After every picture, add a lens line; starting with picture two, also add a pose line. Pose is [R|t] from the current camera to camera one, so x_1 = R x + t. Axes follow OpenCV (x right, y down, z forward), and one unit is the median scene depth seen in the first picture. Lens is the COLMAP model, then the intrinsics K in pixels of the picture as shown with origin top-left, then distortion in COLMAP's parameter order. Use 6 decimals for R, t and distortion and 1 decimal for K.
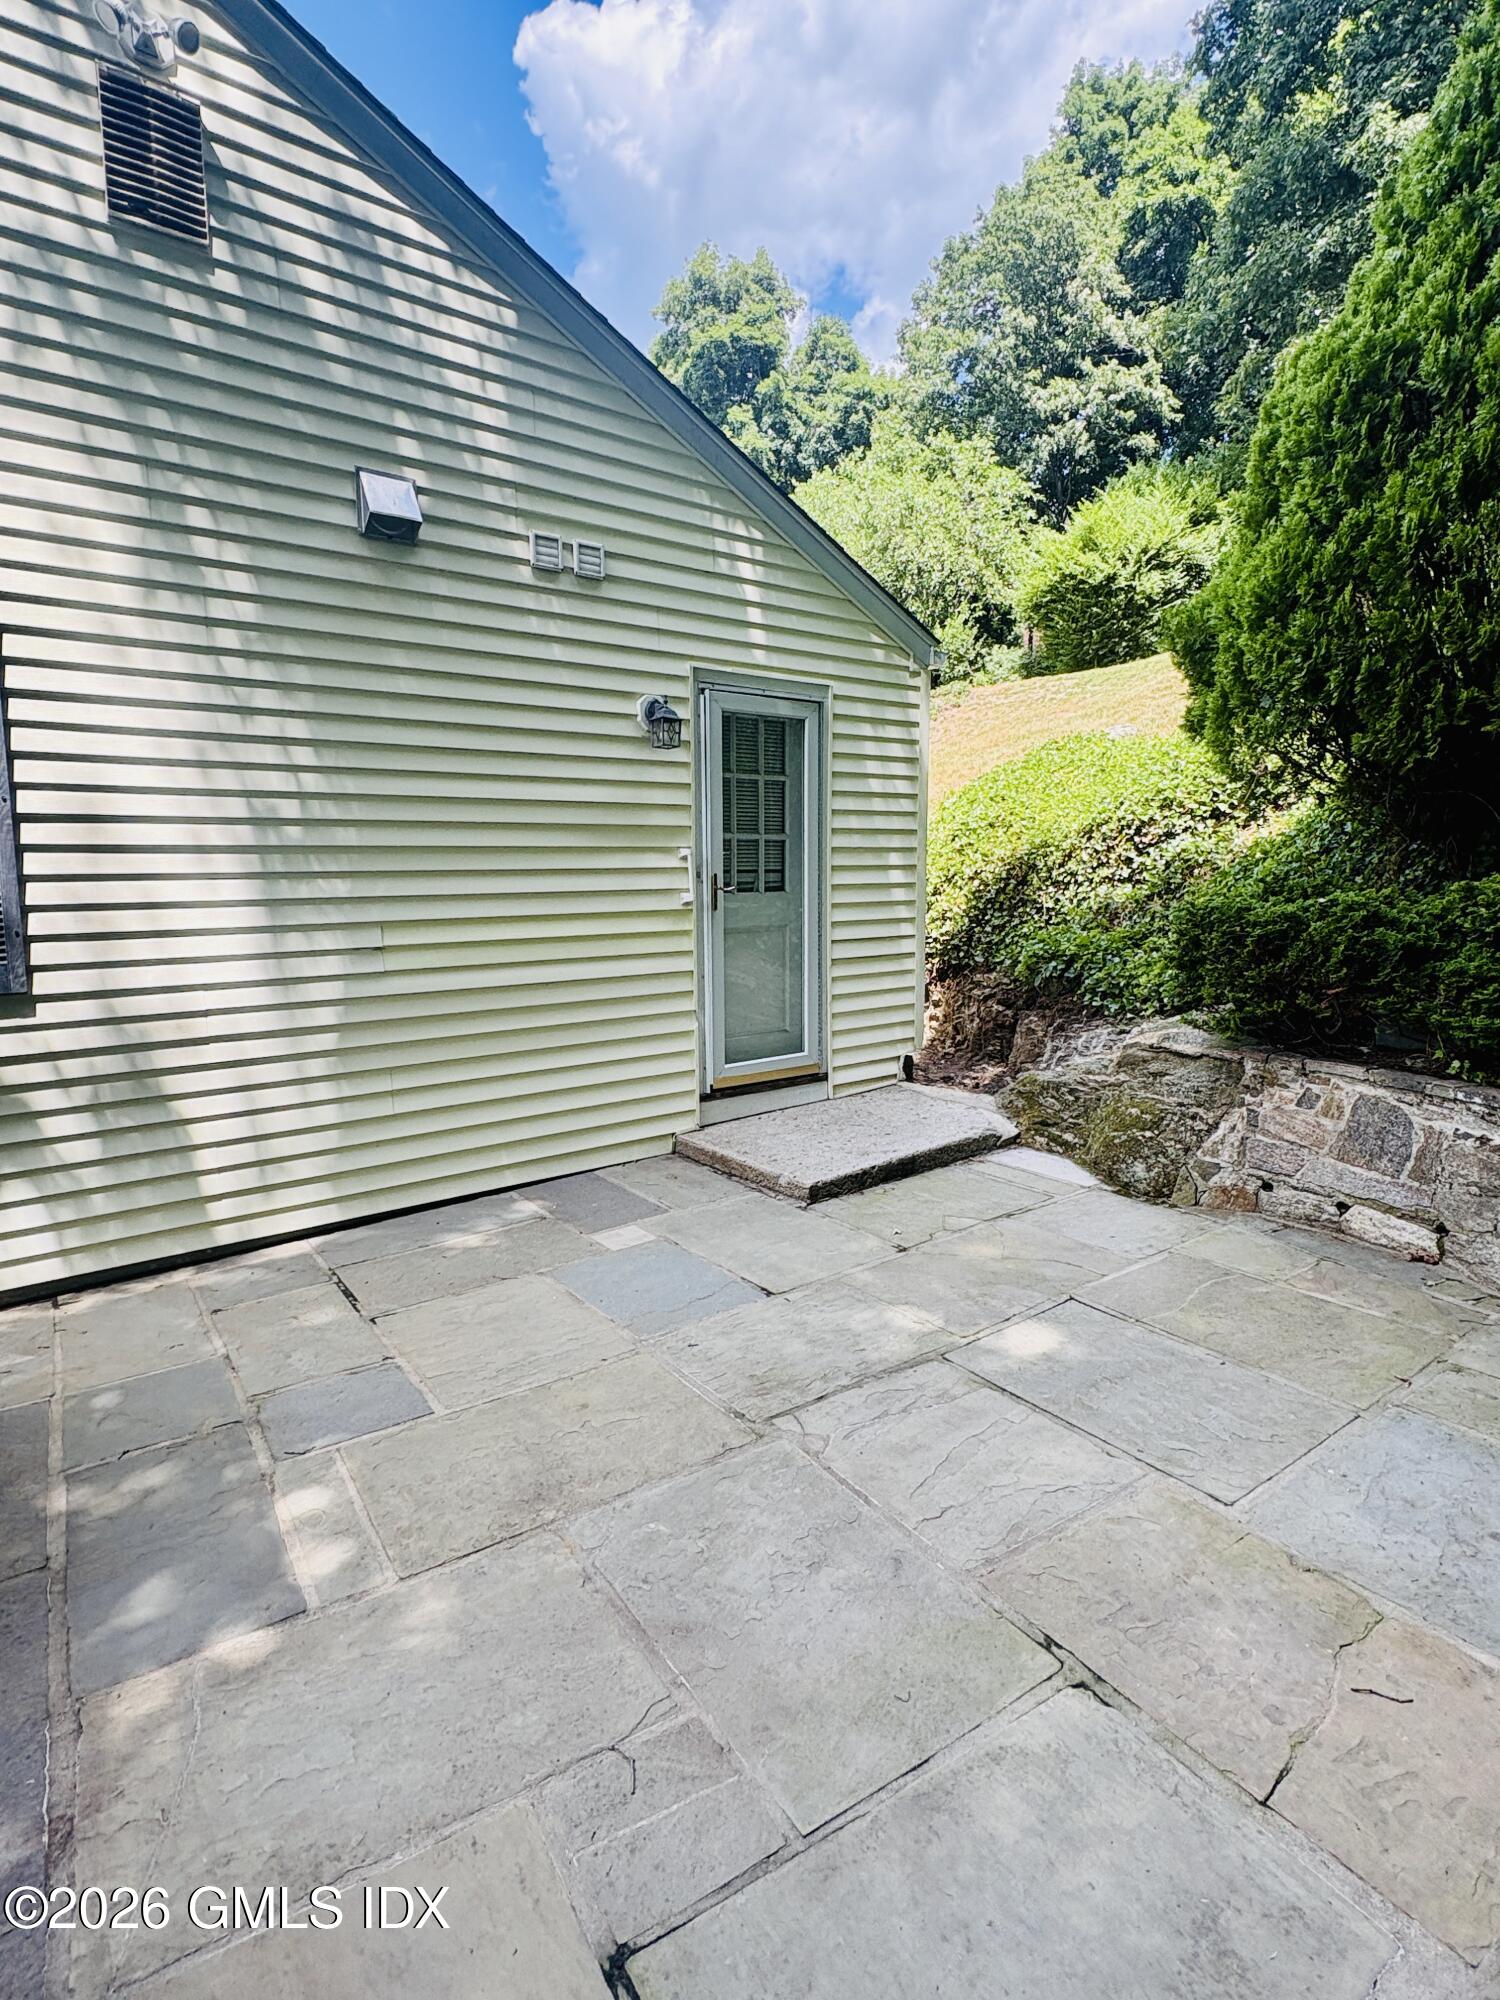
lens RADIAL K [[1044.5, 0, 750.0], [0, 1044.5, 1000.0], [0, 0, 1]] dist [-0.002438, 0.001260]
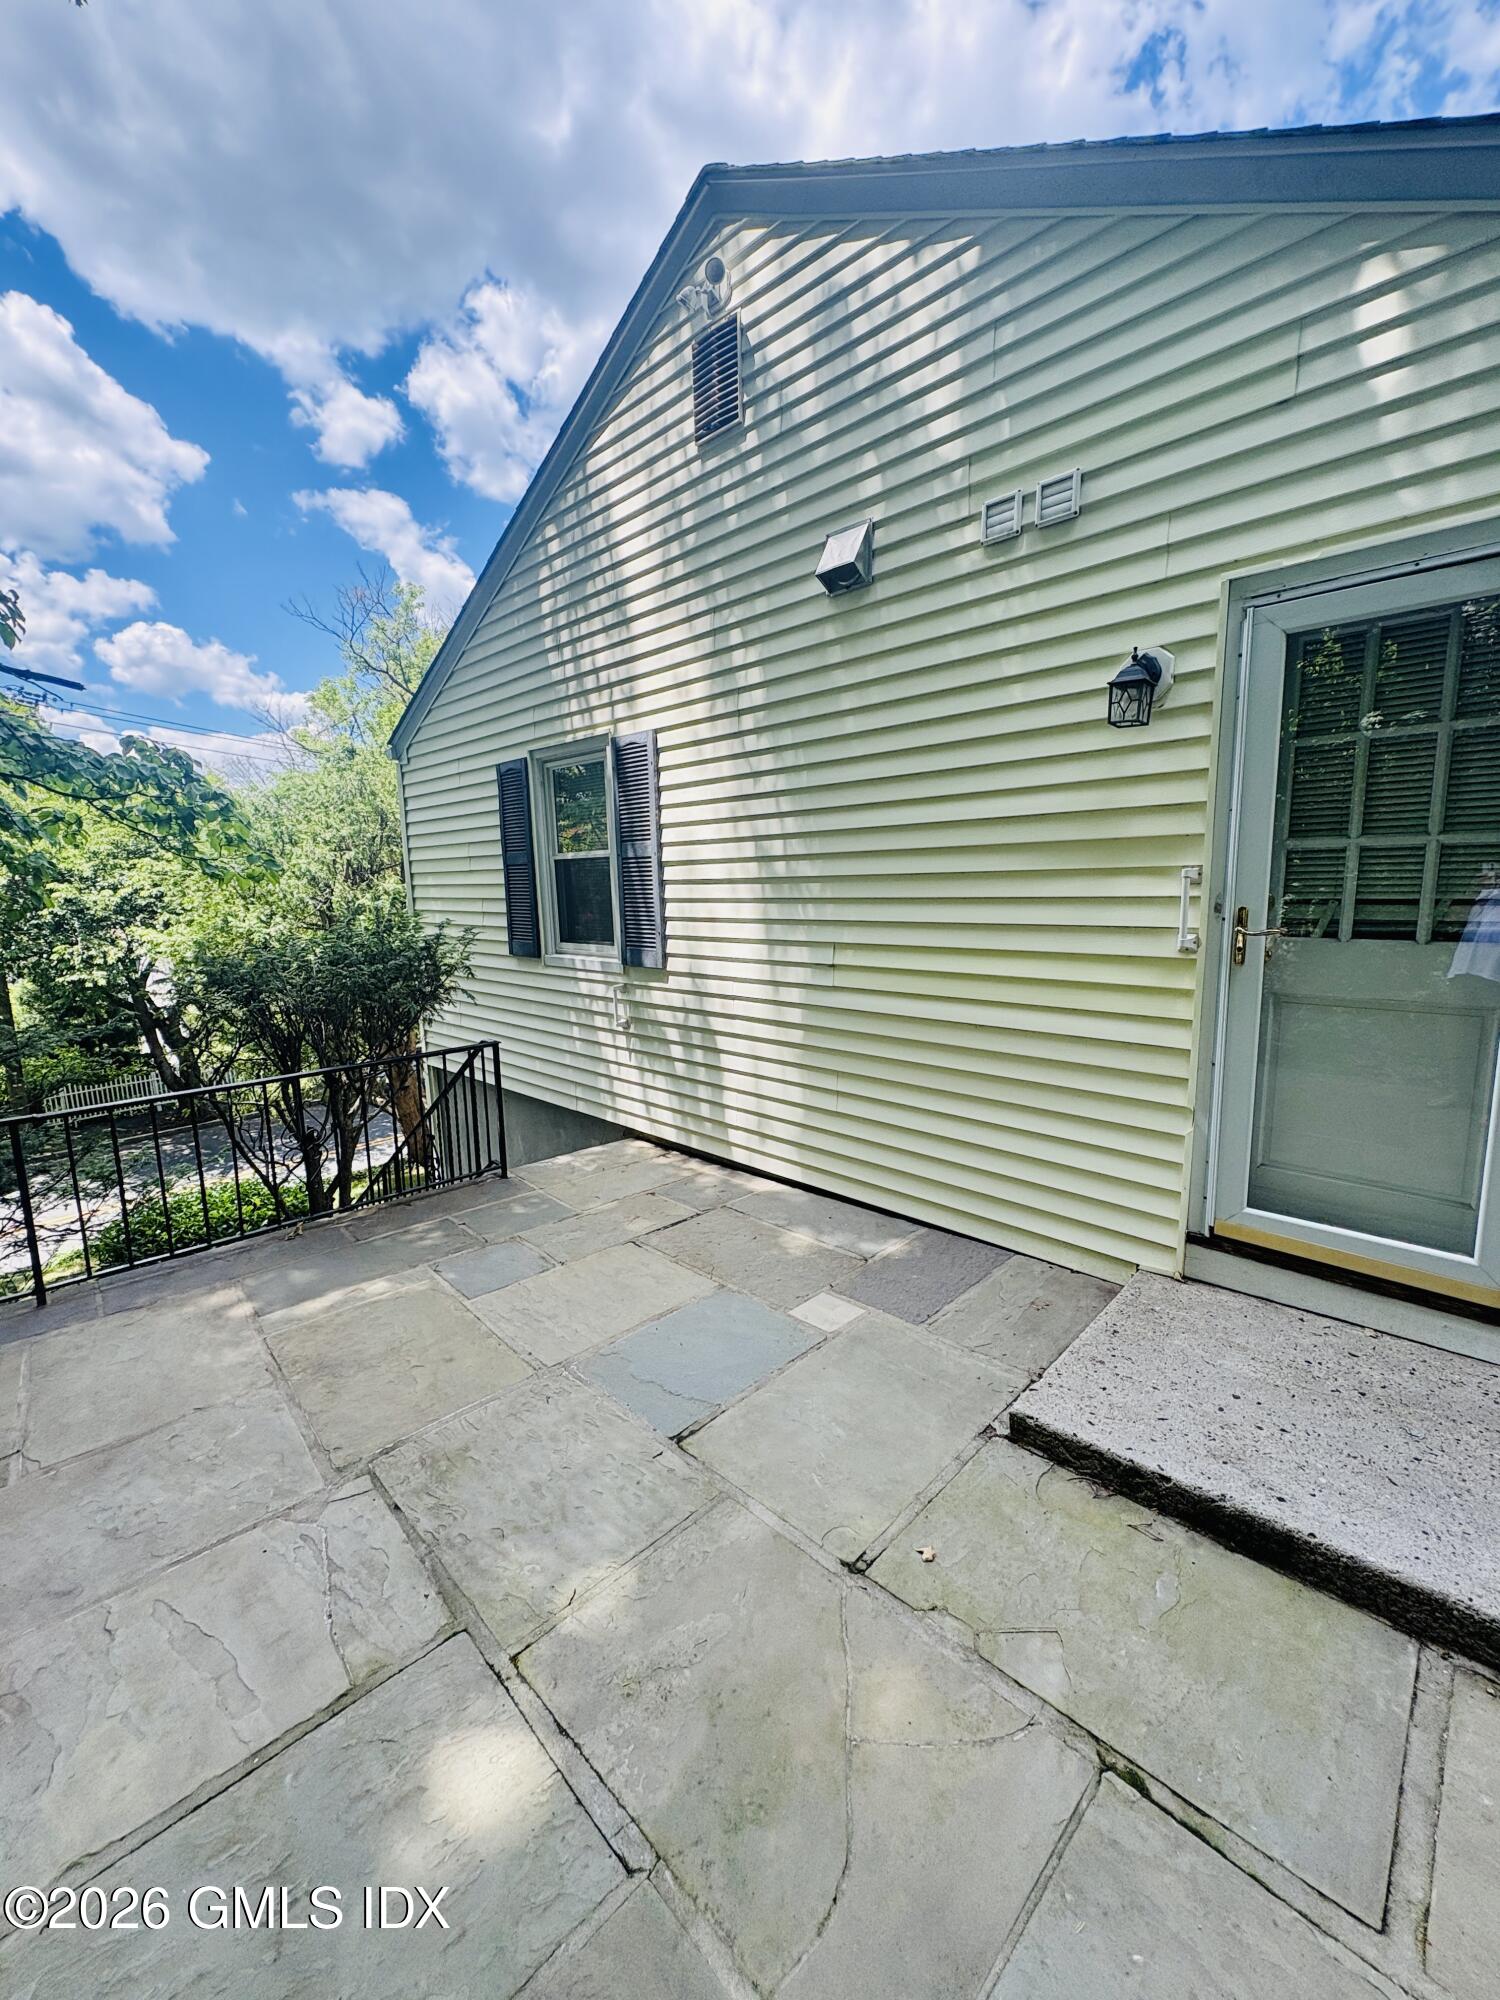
lens RADIAL K [[794.7, 0, 750.0], [0, 794.7, 1000.0], [0, 0, 1]] dist [-0.006706, 0.004303]
pose [[0.149619, 0.151879, -0.977009, 0.522370], [-0.105004, 0.984985, 0.137039, -0.131689], [0.983152, 0.082086, 0.163320, 0.835725]]
